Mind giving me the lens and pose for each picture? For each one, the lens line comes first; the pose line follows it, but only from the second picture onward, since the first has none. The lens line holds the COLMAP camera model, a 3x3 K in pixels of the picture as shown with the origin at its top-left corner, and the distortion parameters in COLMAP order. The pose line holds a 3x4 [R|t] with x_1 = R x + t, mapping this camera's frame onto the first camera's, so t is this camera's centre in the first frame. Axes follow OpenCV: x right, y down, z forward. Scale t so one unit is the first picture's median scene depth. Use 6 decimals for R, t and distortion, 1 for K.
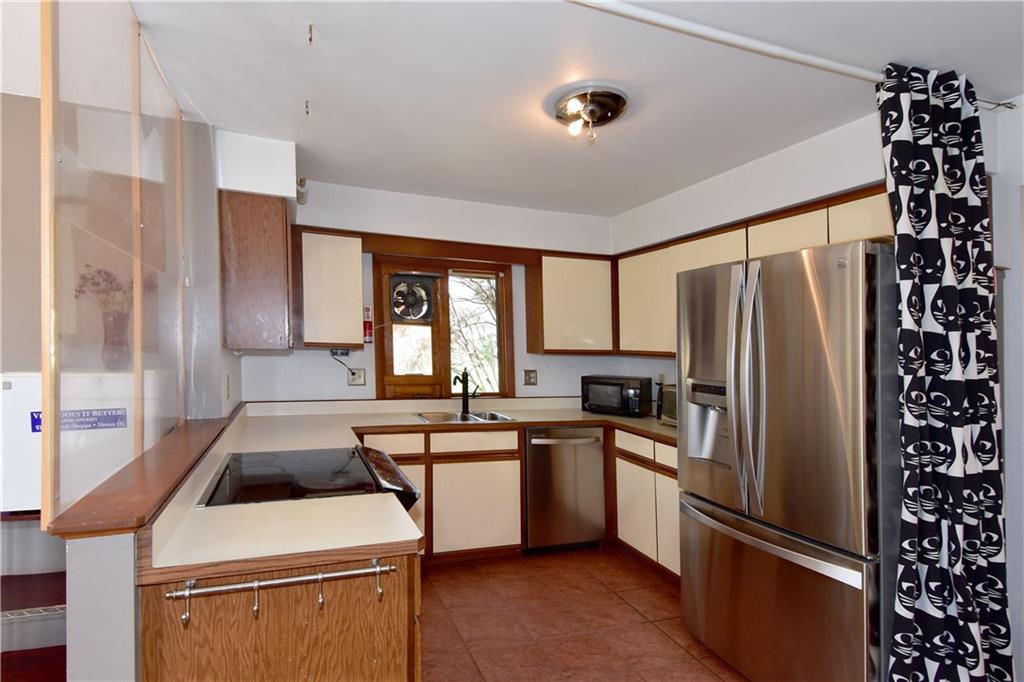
lens RADIAL K [[553.4, 0, 509.6], [0, 553.4, 336.5], [0, 0, 1]] dist [0.046949, -0.002614]
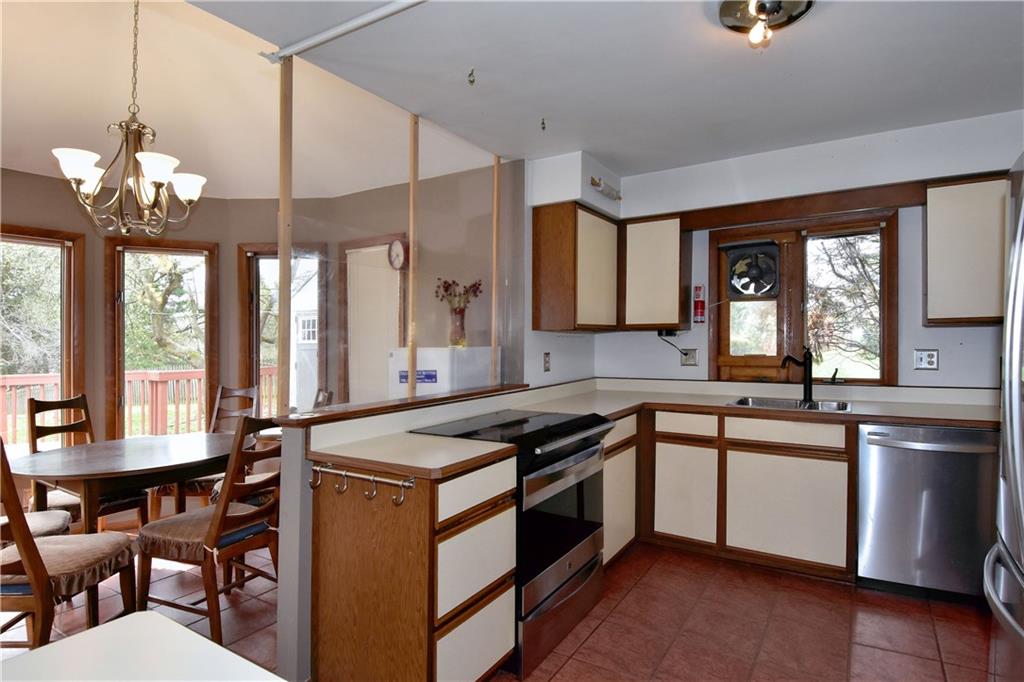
lens RADIAL K [[553.4, 0, 511.0], [0, 553.4, 338.1], [0, 0, 1]] dist [0.046949, -0.002614]
pose [[0.606235, -0.028734, -0.794767, 0.382086], [0.042688, 0.999082, -0.003559, 0.032884], [0.794139, -0.031769, 0.606905, 0.159110]]
